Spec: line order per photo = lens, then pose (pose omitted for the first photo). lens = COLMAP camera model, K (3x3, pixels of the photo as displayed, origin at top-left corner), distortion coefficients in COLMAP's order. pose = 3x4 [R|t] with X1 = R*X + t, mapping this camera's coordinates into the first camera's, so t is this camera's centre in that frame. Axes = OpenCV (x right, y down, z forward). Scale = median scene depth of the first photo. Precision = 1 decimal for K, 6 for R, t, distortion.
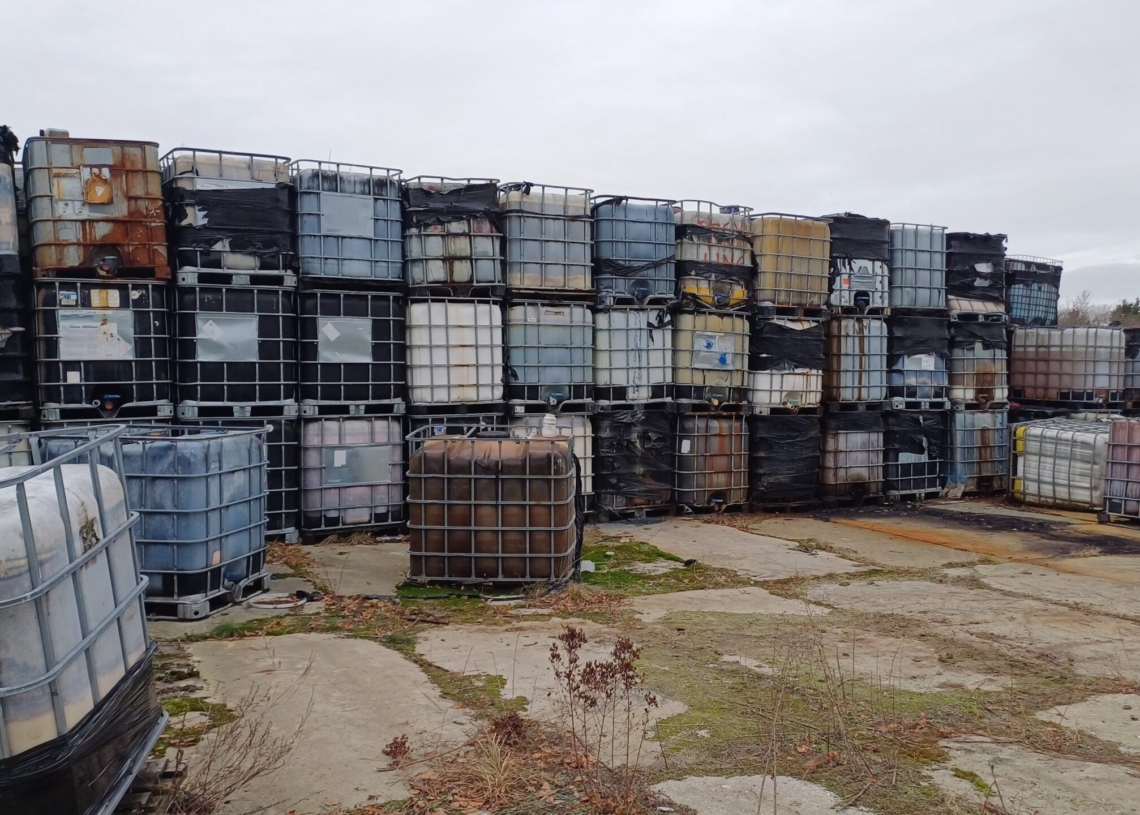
lens RADIAL K [[1051.9, 0, 570.0], [0, 1051.9, 407.5], [0, 0, 1]] dist [0.102010, -0.178329]
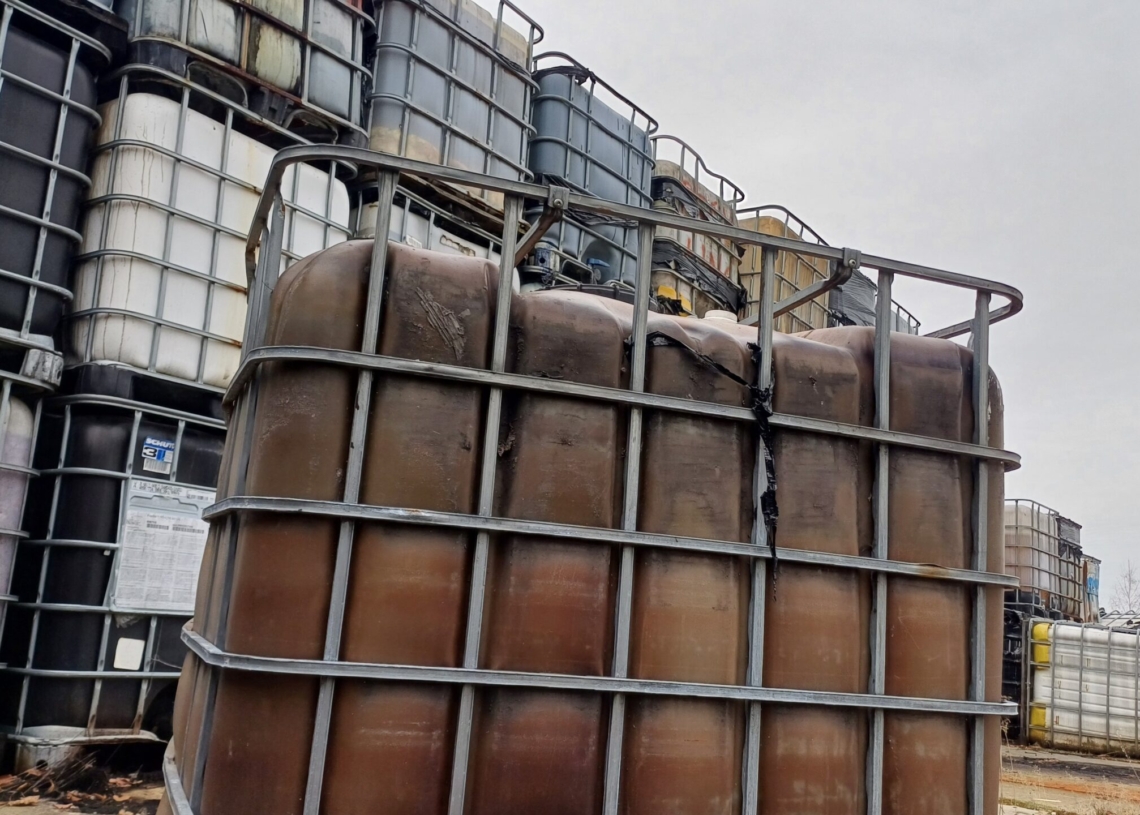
lens RADIAL K [[1059.2, 0, 575.3], [0, 1059.2, 418.4], [0, 0, 1]] dist [0.038070, -0.002188]
pose [[0.915459, 0.139707, 0.377380, -0.115759], [-0.047625, 0.968824, -0.243130, 0.076782], [-0.399582, 0.204603, 0.893572, 0.558243]]
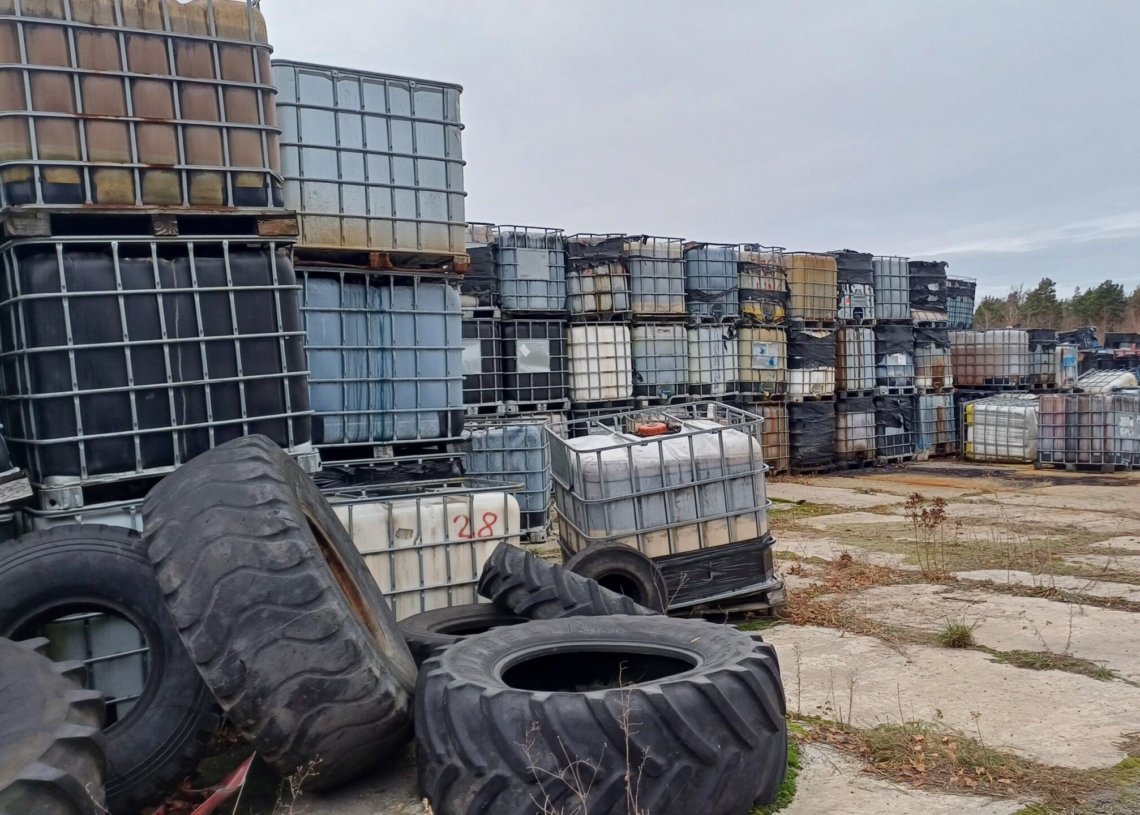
lens RADIAL K [[1059.2, 0, 575.3], [0, 1059.2, 418.4], [0, 0, 1]] dist [0.038070, -0.002188]
pose [[0.988213, -0.039744, 0.147836, -0.305723], [0.039233, 0.999210, 0.006372, 0.008266], [-0.147972, -0.000497, 0.988991, -0.297798]]
